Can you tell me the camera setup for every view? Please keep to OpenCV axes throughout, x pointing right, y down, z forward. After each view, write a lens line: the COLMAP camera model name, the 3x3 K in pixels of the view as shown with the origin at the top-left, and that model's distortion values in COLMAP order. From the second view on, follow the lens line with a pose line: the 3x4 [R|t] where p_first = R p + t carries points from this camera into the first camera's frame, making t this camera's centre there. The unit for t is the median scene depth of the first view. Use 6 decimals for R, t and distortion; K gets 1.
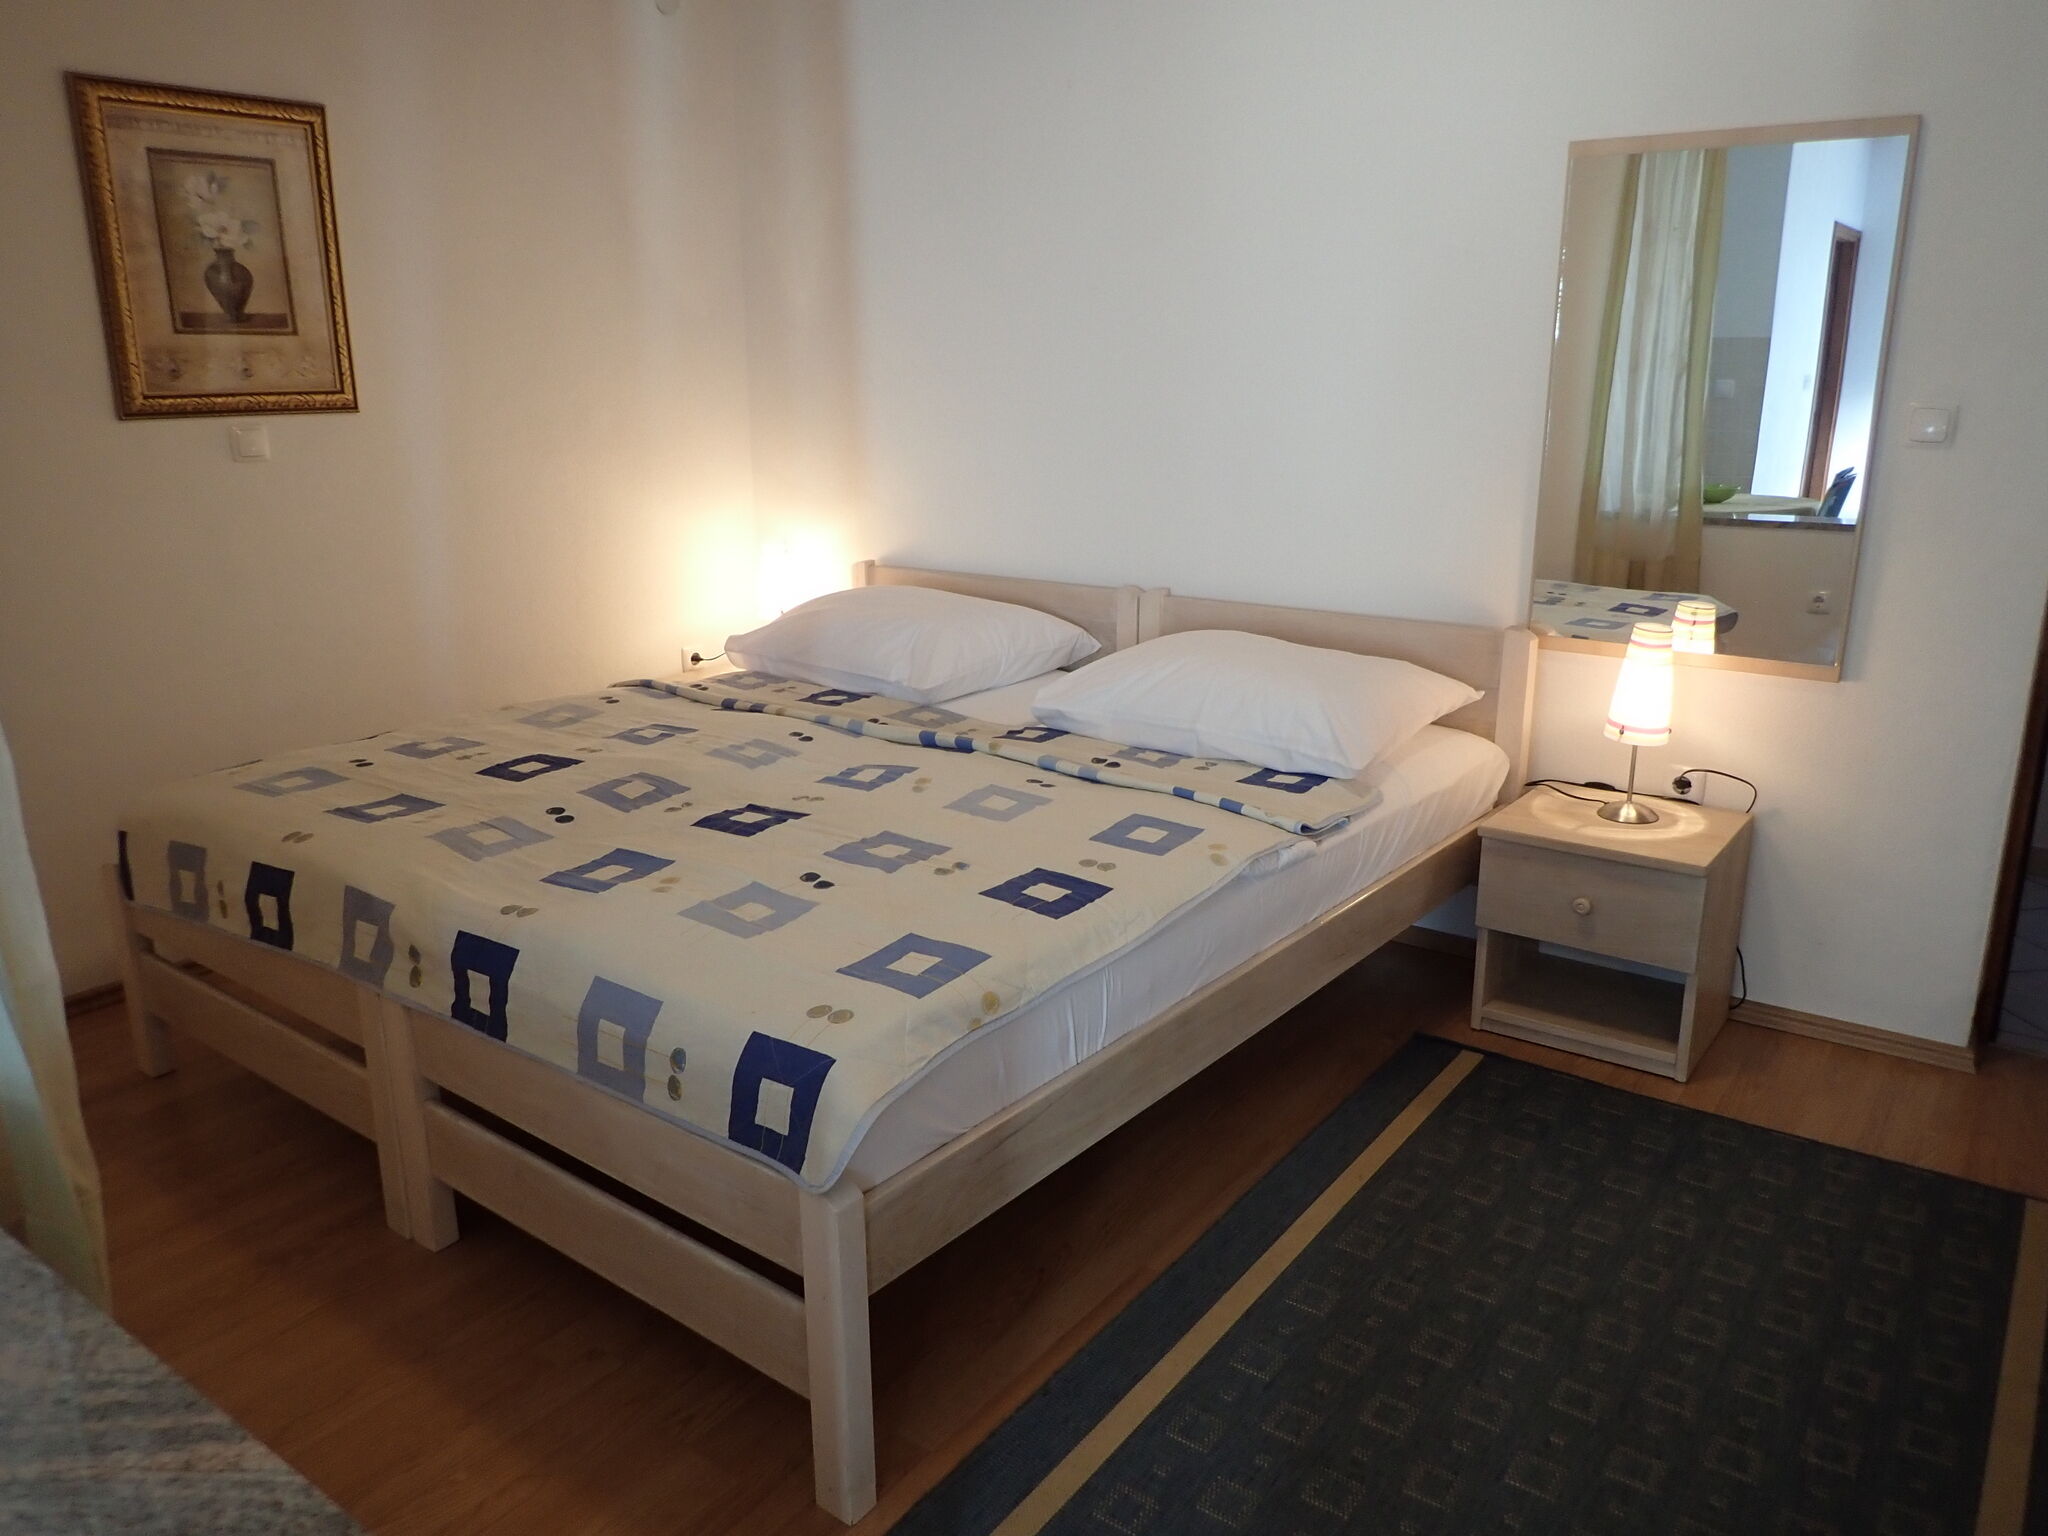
lens RADIAL K [[1484.8, 0, 1024.5], [0, 1484.8, 763.4], [0, 0, 1]] dist [-0.010038, -0.007862]
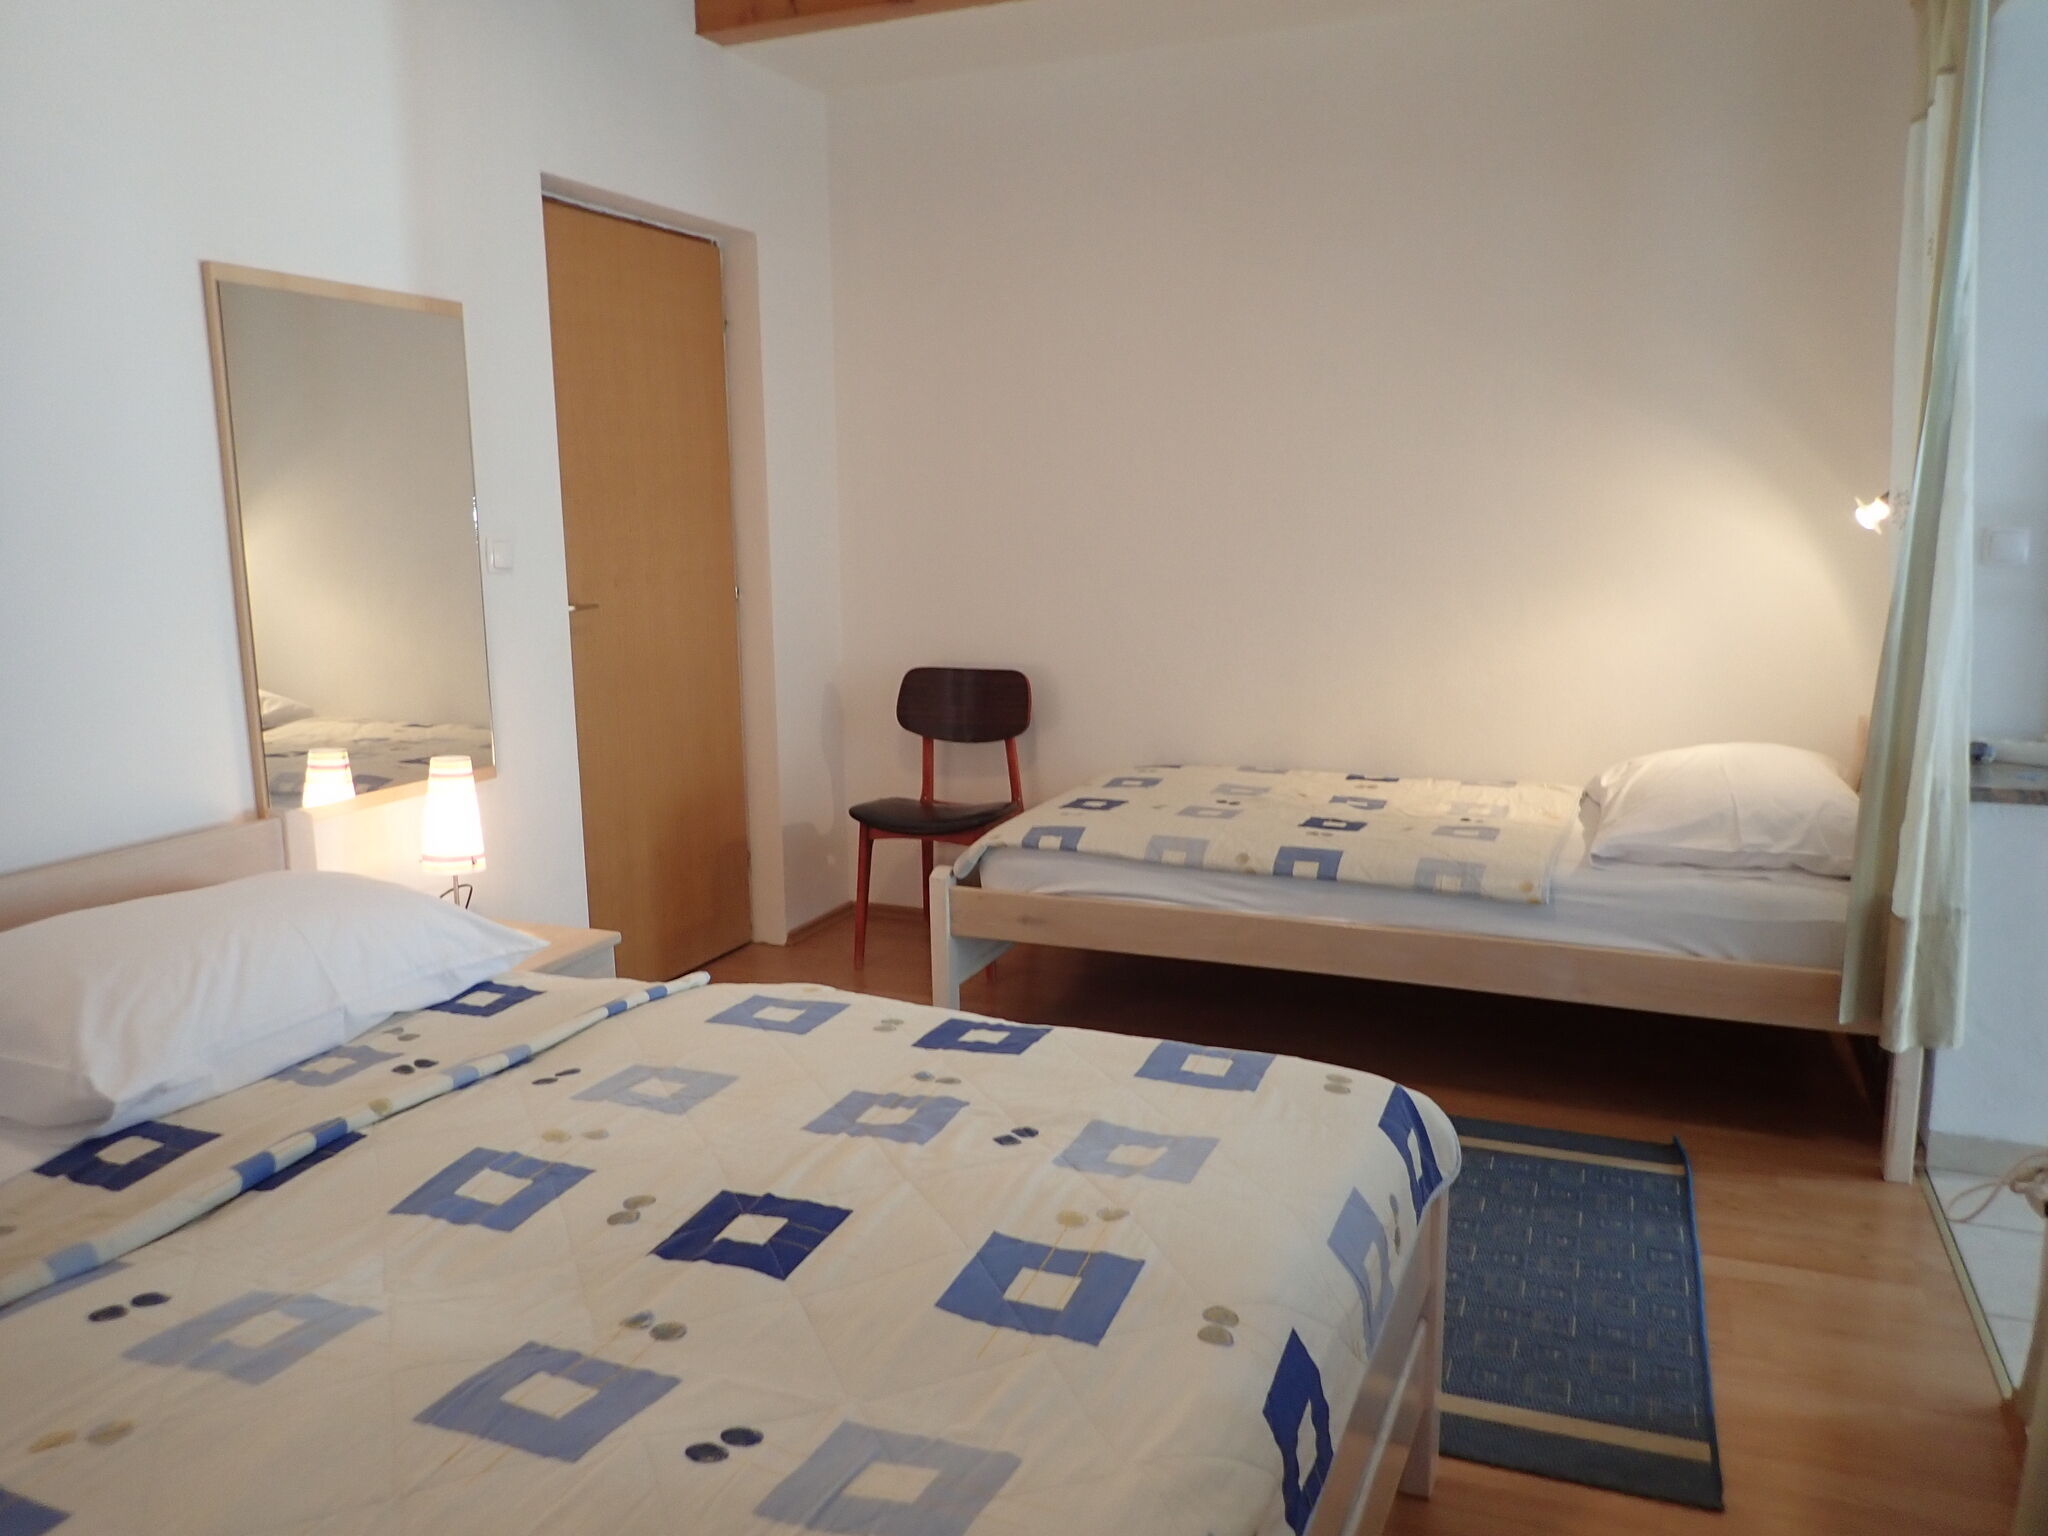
lens RADIAL K [[1484.8, 0, 1032.1], [0, 1484.8, 767.2], [0, 0, 1]] dist [-0.010038, -0.007862]
pose [[-0.233023, -0.169818, 0.957529, -0.580320], [0.274039, 0.933265, 0.232205, -0.189783], [-0.933061, 0.316510, -0.170936, 0.723702]]
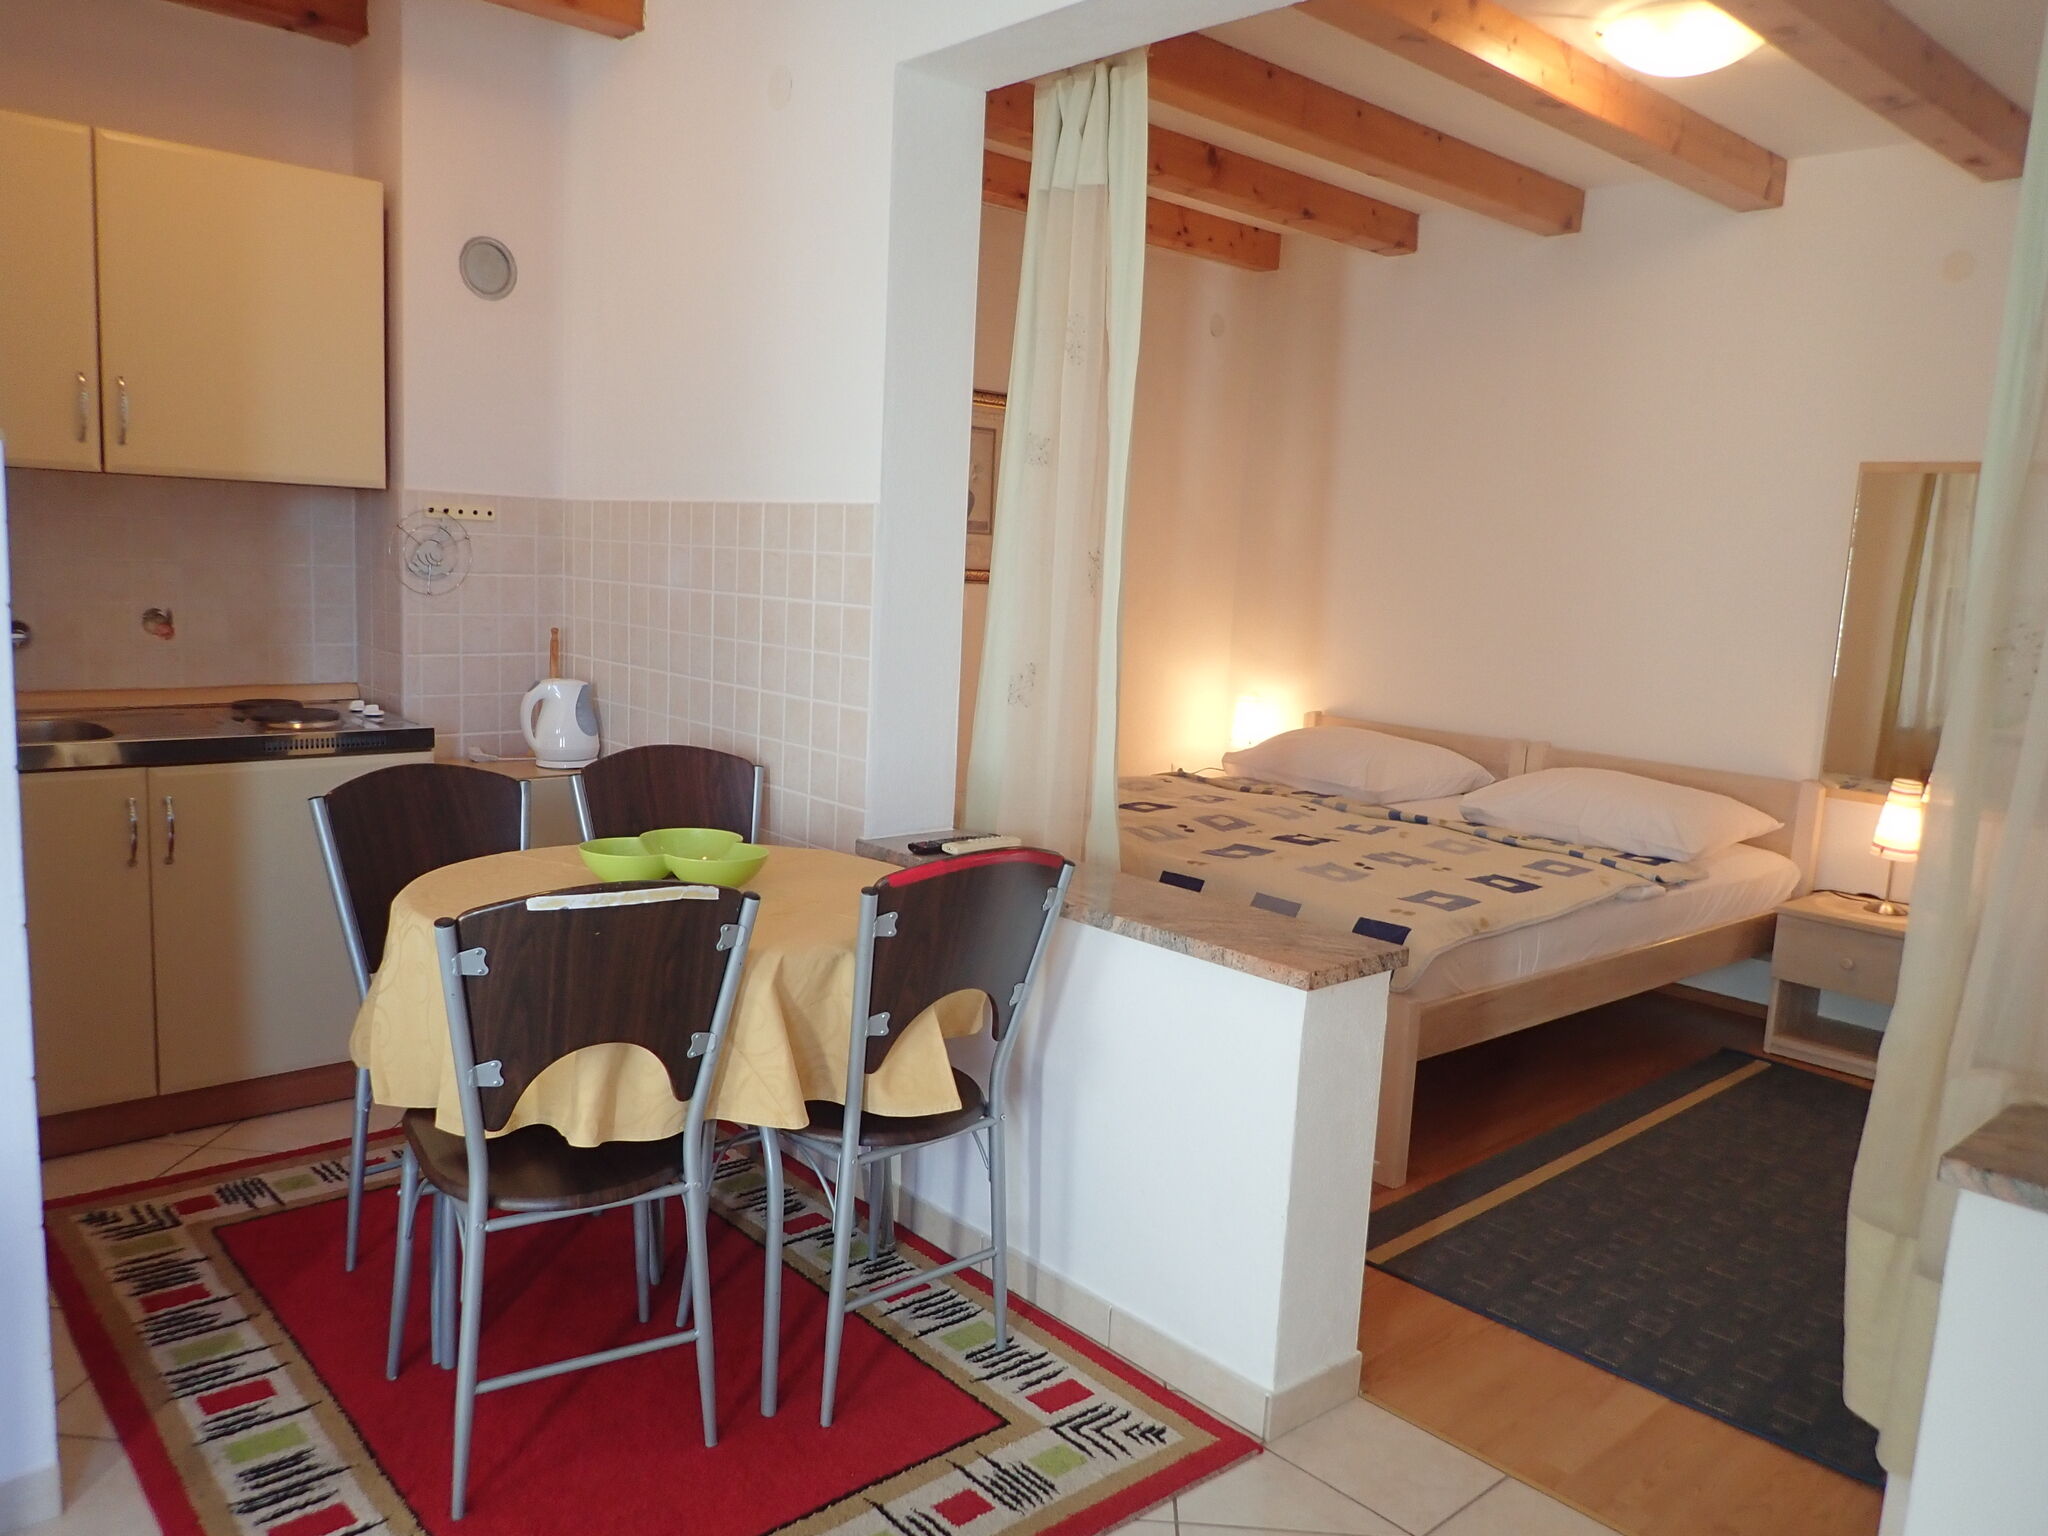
lens RADIAL K [[1484.8, 0, 1016.3], [0, 1484.8, 750.7], [0, 0, 1]] dist [-0.010038, -0.007862]
pose [[0.978265, 0.083393, -0.189851, -0.153821], [-0.108951, 0.985717, -0.128423, 0.148998], [0.176430, 0.146317, 0.973378, -0.545017]]
